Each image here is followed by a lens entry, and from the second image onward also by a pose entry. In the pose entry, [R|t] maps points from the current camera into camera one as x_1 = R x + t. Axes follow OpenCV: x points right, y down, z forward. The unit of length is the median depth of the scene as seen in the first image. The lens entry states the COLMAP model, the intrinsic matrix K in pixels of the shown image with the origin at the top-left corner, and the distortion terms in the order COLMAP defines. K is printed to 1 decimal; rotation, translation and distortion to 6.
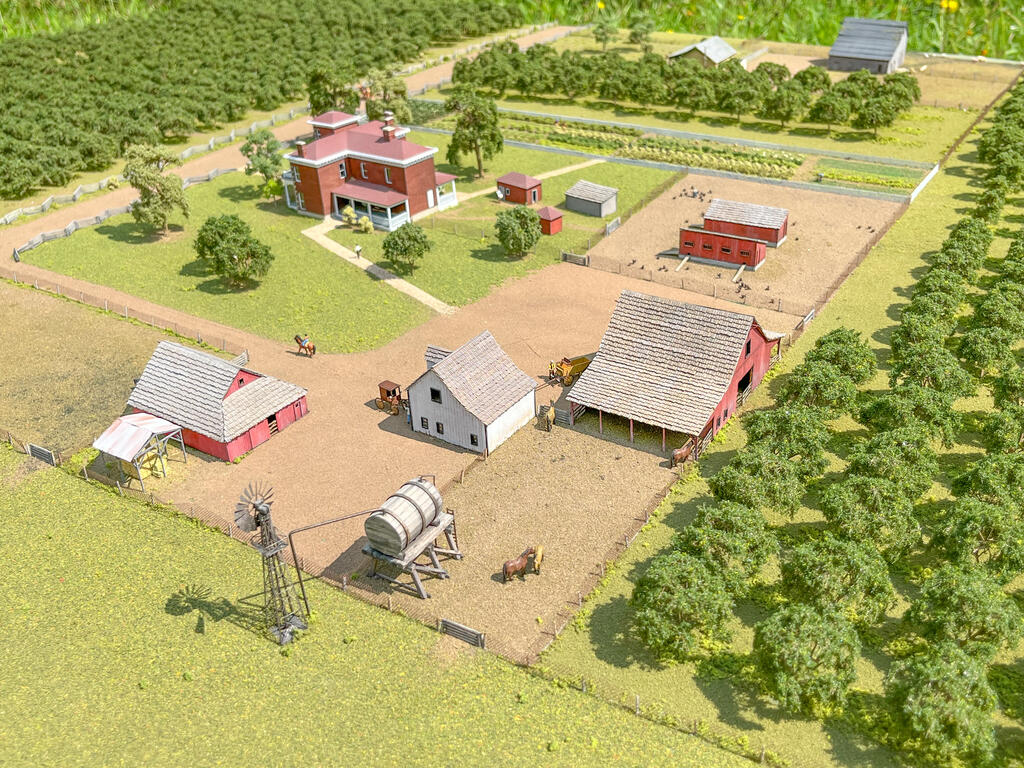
lens RADIAL K [[905.5, 0, 512.0], [0, 905.5, 384.0], [0, 0, 1]] dist [-0.000620, 0.000020]
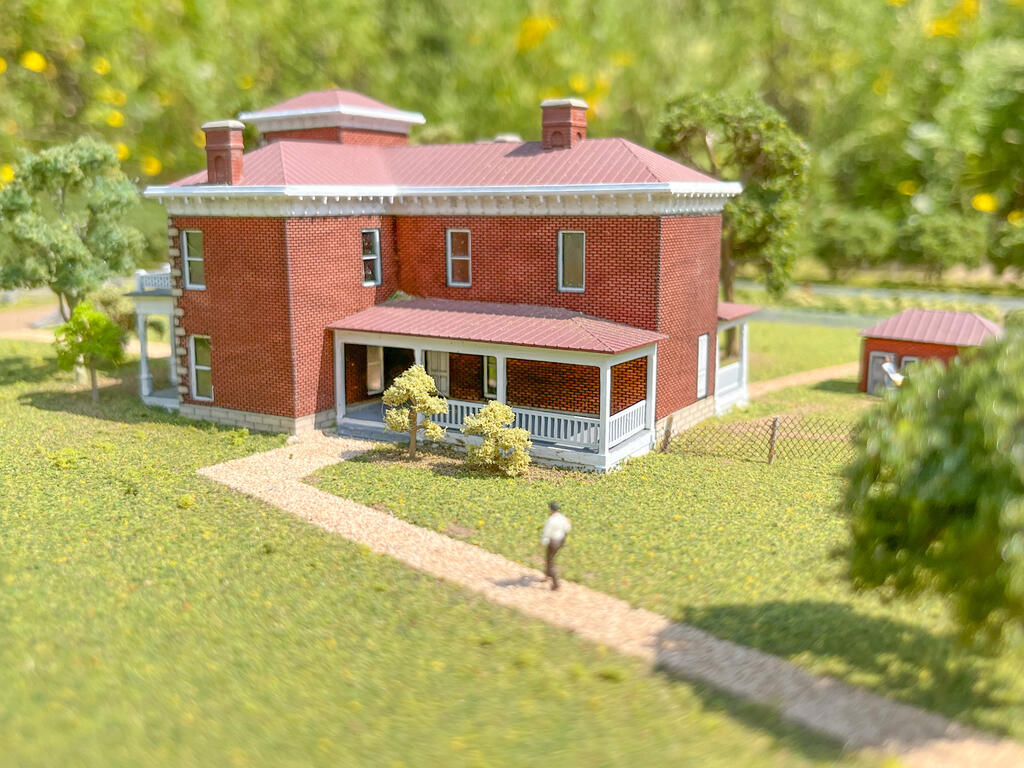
lens RADIAL K [[1013.3, 0, 512.0], [0, 1013.3, 384.0], [0, 0, 1]] dist [-0.000559, -0.002568]
pose [[0.992739, 0.021391, 0.118371, -0.181696], [0.019750, 0.941719, -0.335822, -0.101075], [-0.118656, 0.335721, 0.934458, 0.734976]]
